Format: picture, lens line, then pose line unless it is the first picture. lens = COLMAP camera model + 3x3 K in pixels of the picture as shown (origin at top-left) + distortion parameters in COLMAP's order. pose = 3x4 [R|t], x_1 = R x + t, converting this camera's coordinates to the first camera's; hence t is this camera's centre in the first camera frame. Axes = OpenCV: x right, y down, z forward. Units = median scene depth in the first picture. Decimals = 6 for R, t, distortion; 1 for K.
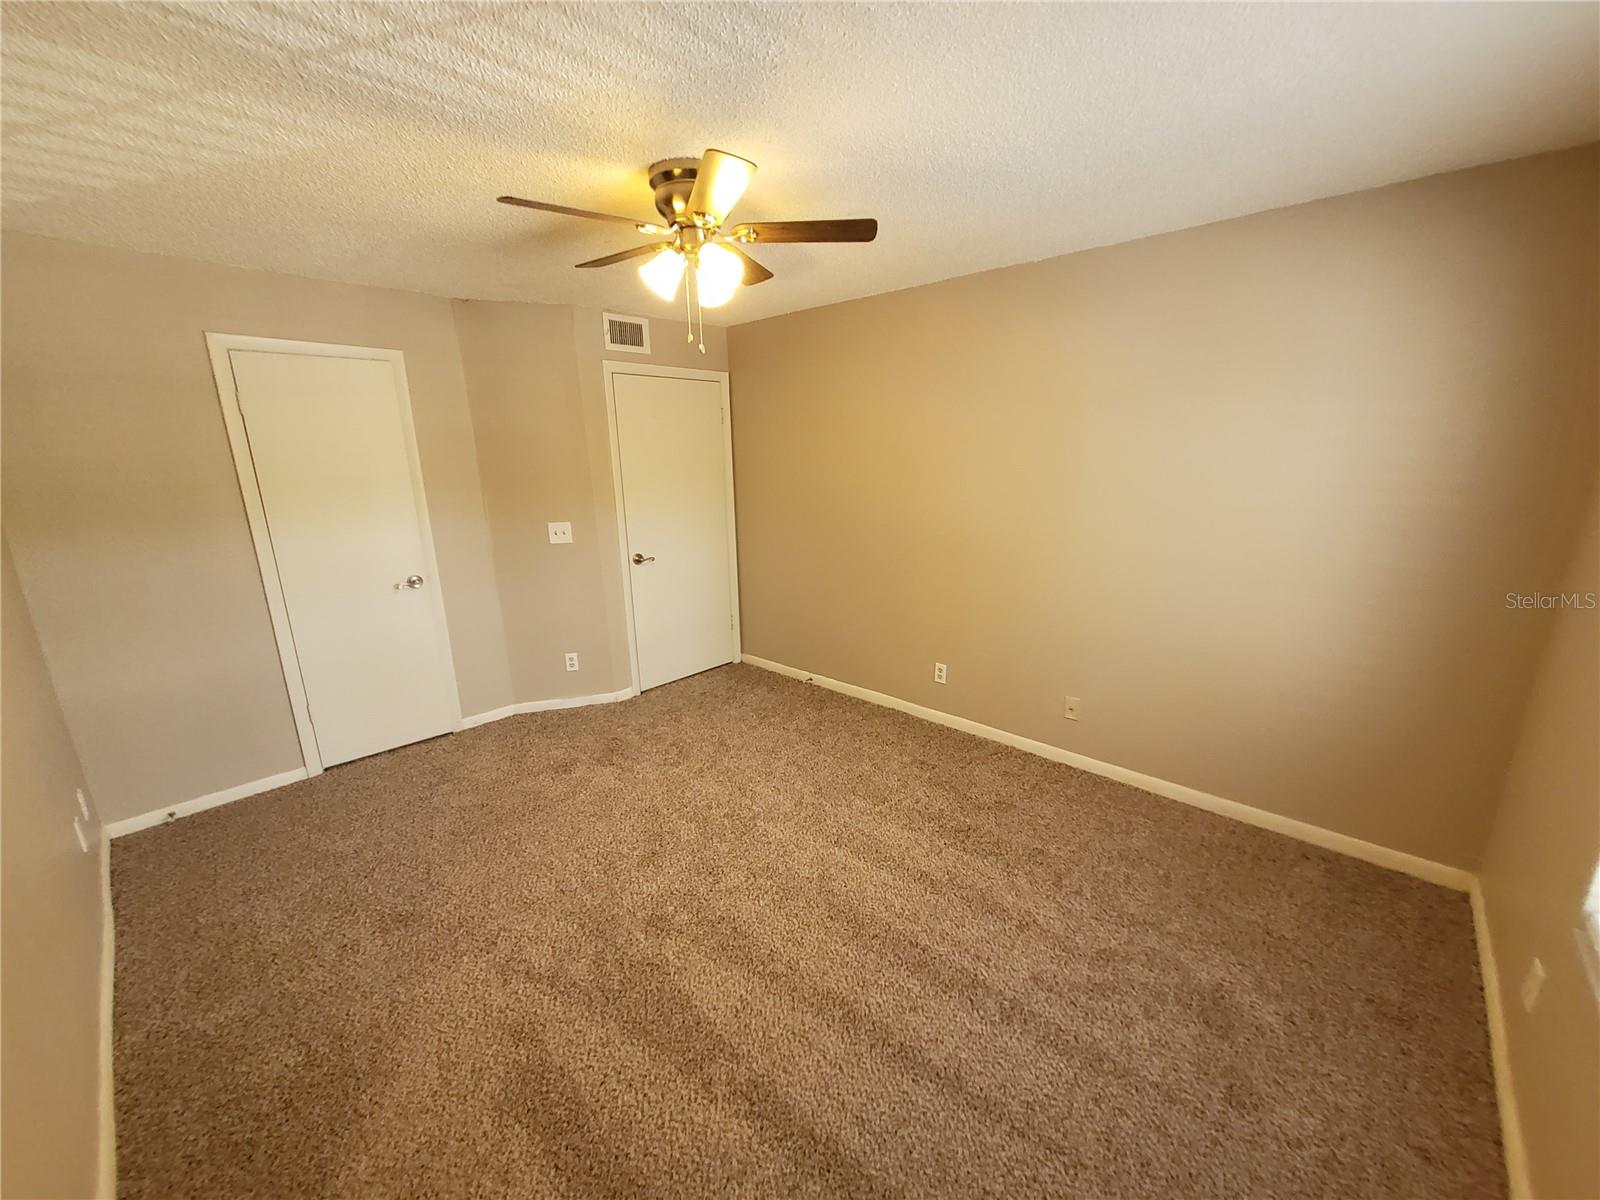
lens RADIAL K [[620.9, 0, 804.6], [0, 620.9, 608.7], [0, 0, 1]] dist [0.001118, 0.000370]
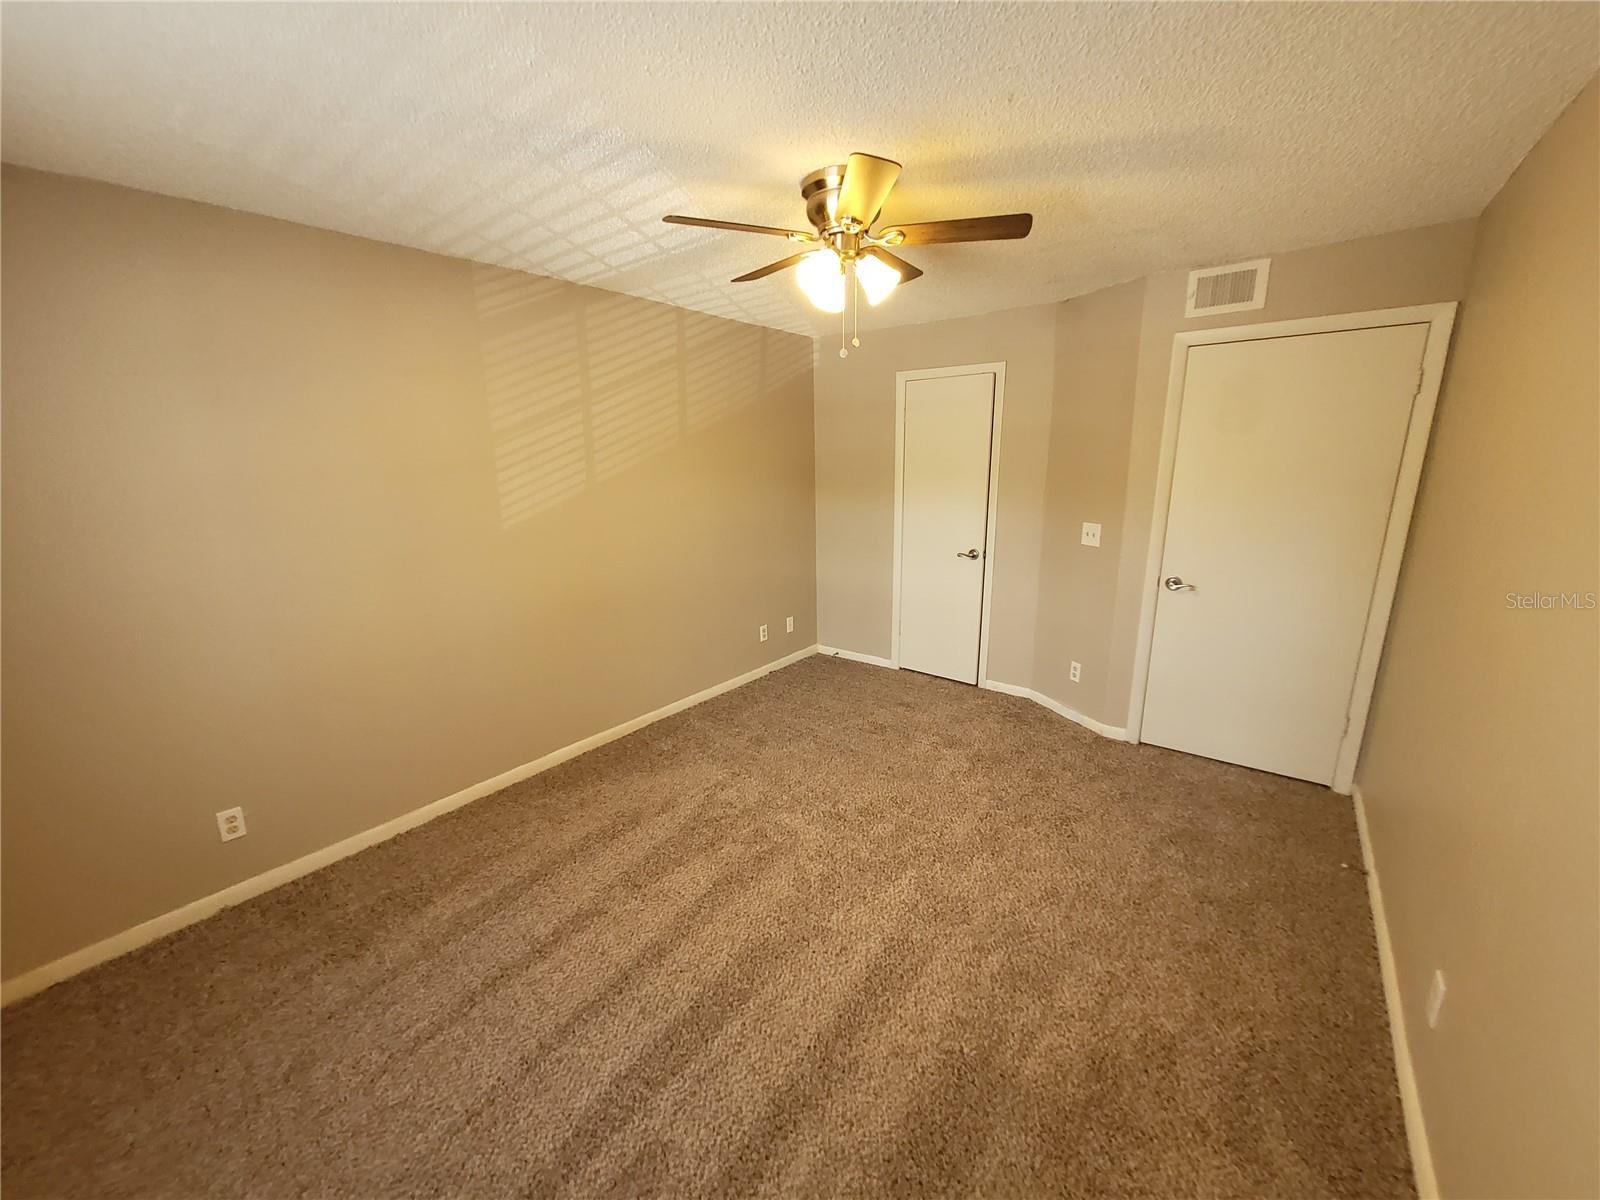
lens RADIAL K [[620.9, 0, 806.6], [0, 620.9, 610.5], [0, 0, 1]] dist [0.001118, 0.000370]
pose [[0.097679, 0.258109, -0.961165, 0.523782], [-0.230778, 0.945333, 0.230405, -0.140172], [0.968091, 0.199310, 0.151905, 0.506062]]
